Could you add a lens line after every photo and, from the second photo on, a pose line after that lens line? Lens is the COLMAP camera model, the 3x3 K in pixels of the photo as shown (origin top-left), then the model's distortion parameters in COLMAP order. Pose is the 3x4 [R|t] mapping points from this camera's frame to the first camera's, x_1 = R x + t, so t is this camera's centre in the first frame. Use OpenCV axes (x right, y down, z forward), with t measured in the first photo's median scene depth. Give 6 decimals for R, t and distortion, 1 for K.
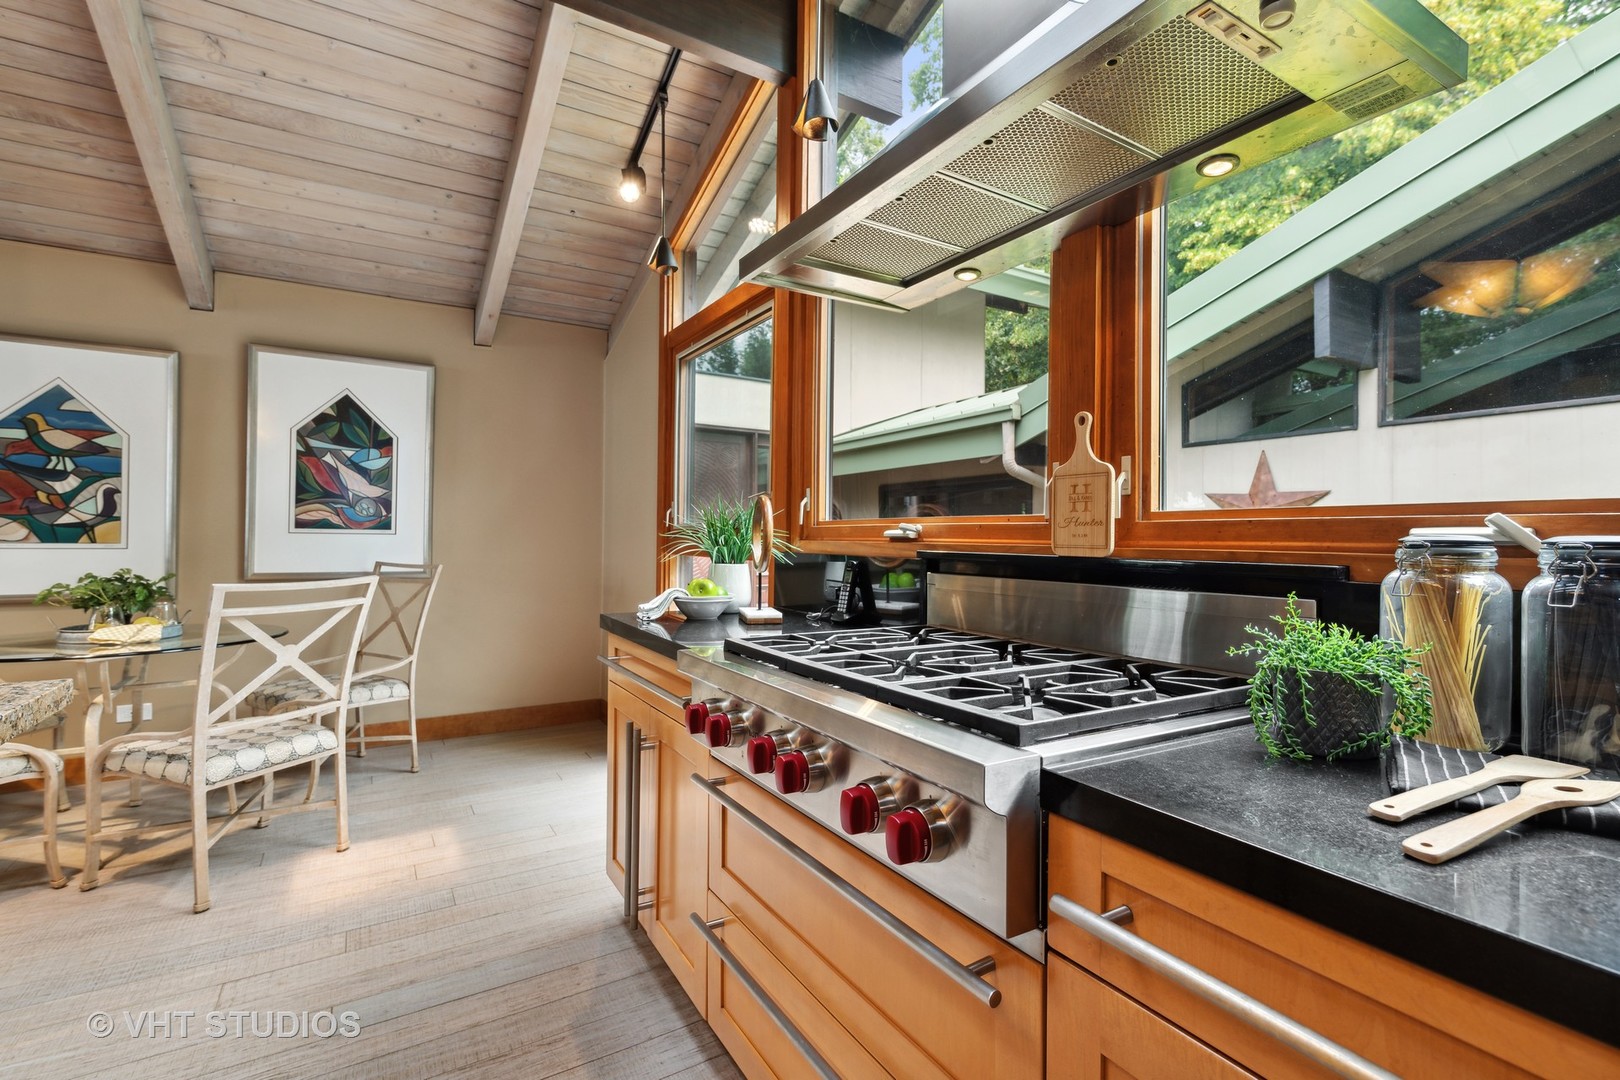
lens RADIAL K [[733.8, 0, 808.2], [0, 733.8, 510.8], [0, 0, 1]] dist [0.002508, -0.000314]
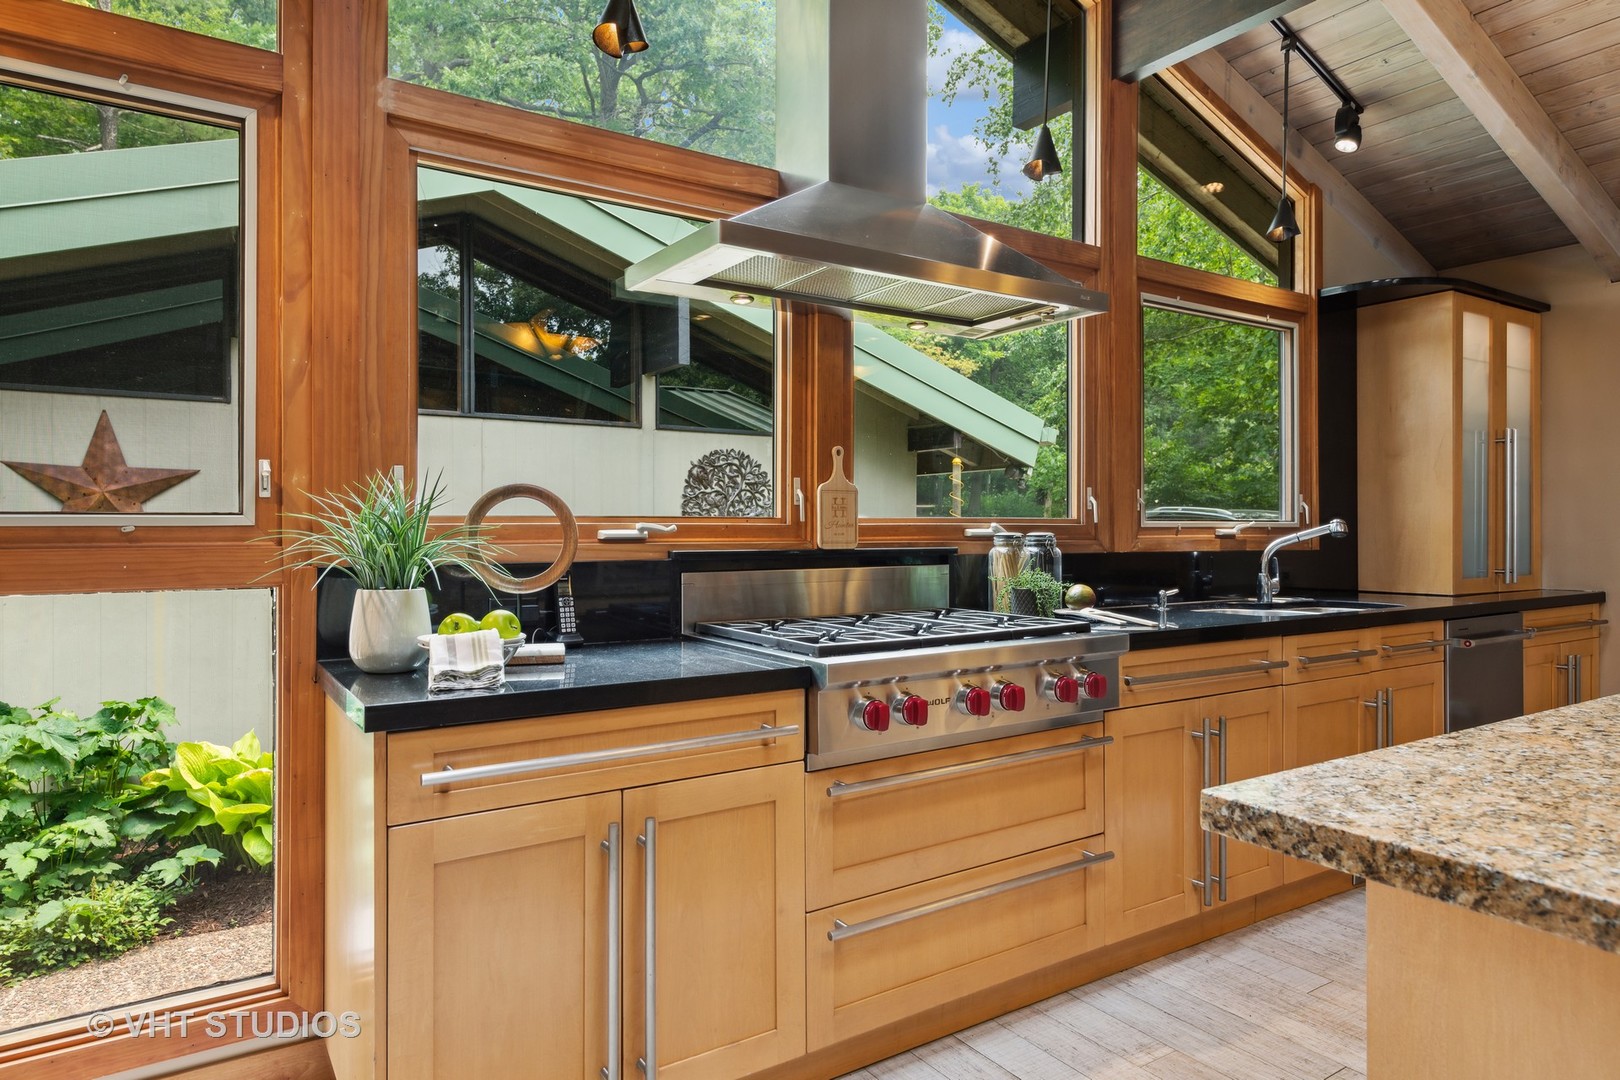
lens RADIAL K [[969.1, 0, 818.1], [0, 969.1, 527.3], [0, 0, 1]] dist [0.022543, -0.009010]
pose [[-0.059993, -0.009800, 0.998151, -1.210075], [-0.036330, 0.999311, 0.007628, 0.006533], [-0.997537, -0.035805, -0.060308, 0.949110]]
